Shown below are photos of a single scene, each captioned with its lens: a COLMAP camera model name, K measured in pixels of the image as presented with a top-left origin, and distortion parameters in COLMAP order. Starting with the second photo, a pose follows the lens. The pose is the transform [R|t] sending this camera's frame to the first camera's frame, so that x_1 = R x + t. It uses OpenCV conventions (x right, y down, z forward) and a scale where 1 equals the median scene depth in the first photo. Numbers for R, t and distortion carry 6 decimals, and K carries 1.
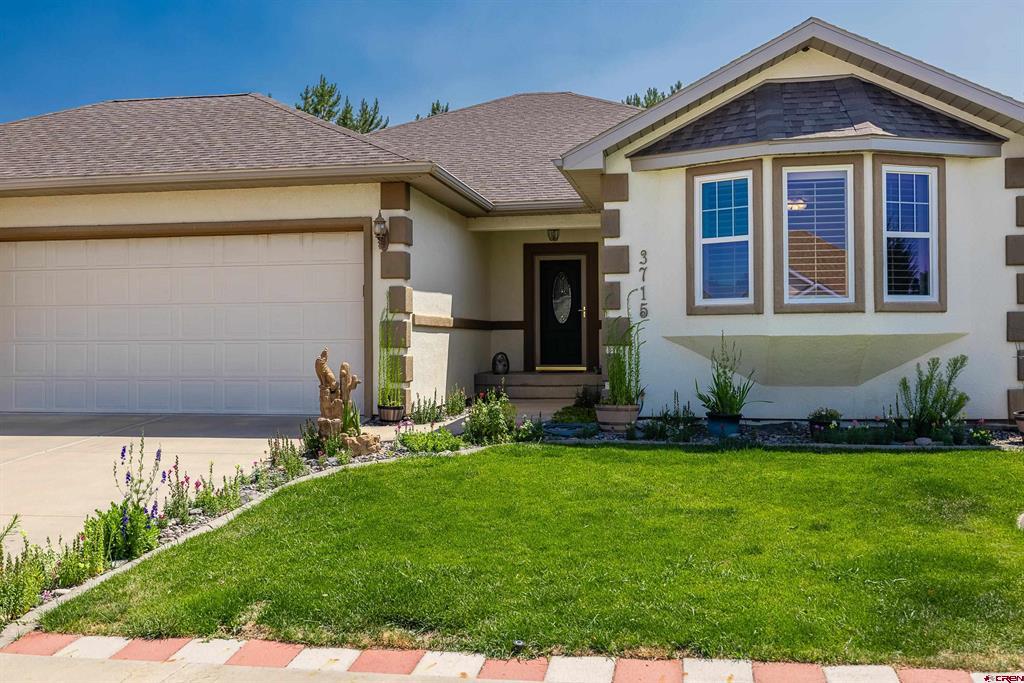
lens RADIAL K [[990.3, 0, 510.4], [0, 990.3, 332.3], [0, 0, 1]] dist [0.002395, 0.000000]
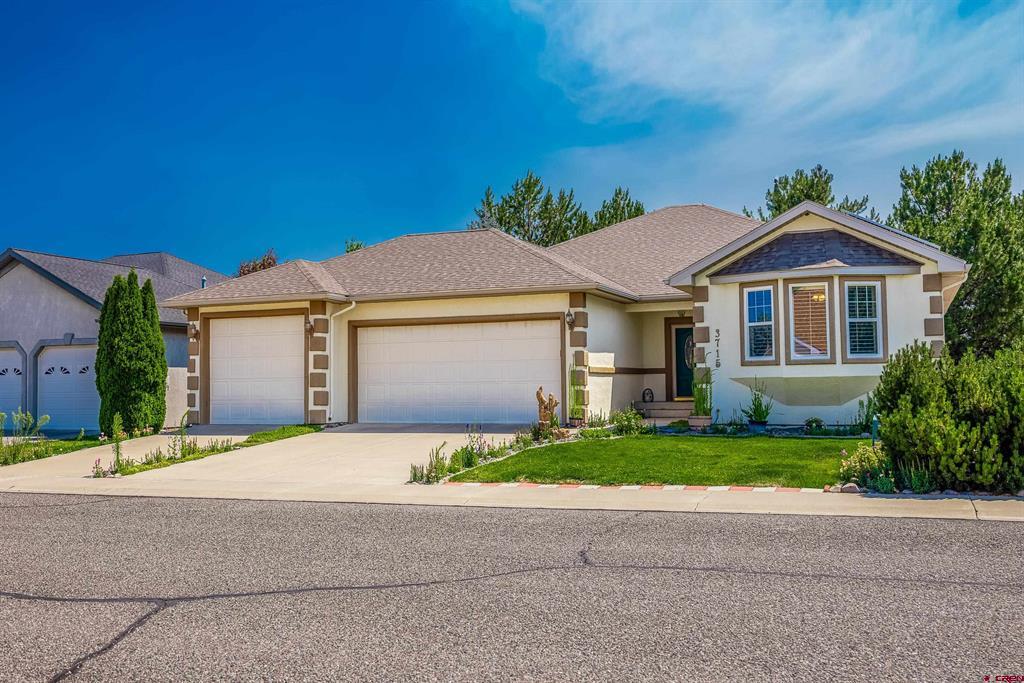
lens RADIAL K [[990.3, 0, 509.8], [0, 990.3, 339.0], [0, 0, 1]] dist [0.002395, 0.000000]
pose [[0.979745, -0.015949, -0.199615, 0.131427], [0.009016, 0.999326, -0.035589, -0.006245], [0.200048, 0.033069, 0.979228, -0.849236]]
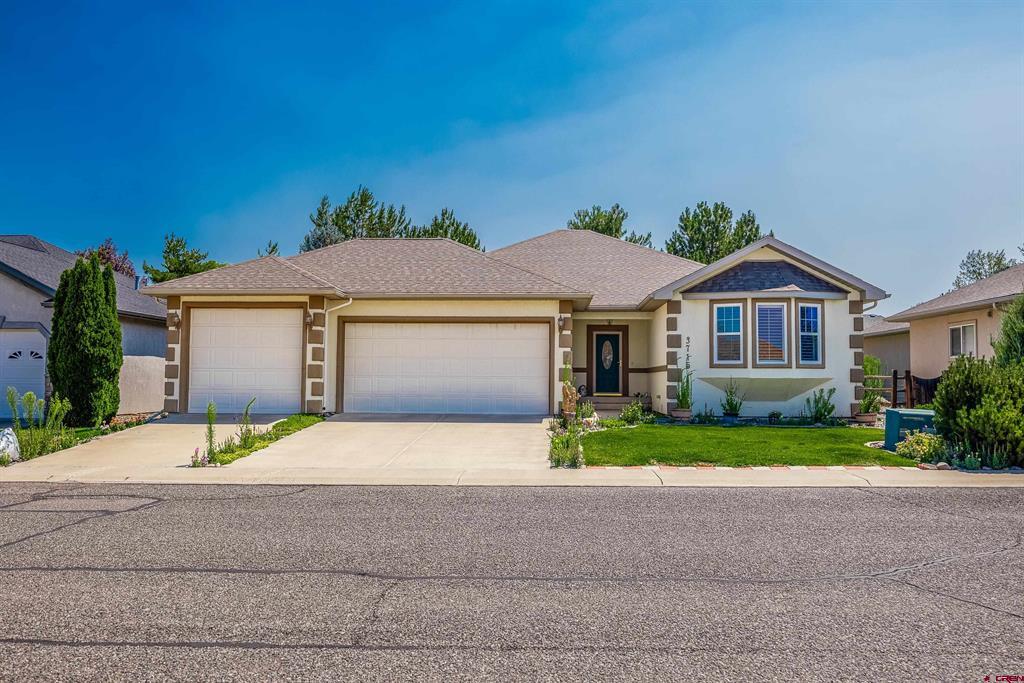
lens RADIAL K [[868.9, 0, 514.6], [0, 868.9, 330.6], [0, 0, 1]] dist [0.007365, -0.008564]
pose [[0.990701, 0.020321, 0.134532, -0.514227], [-0.013885, 0.998721, -0.048608, -0.000566], [-0.135348, 0.046288, 0.989716, -0.842508]]
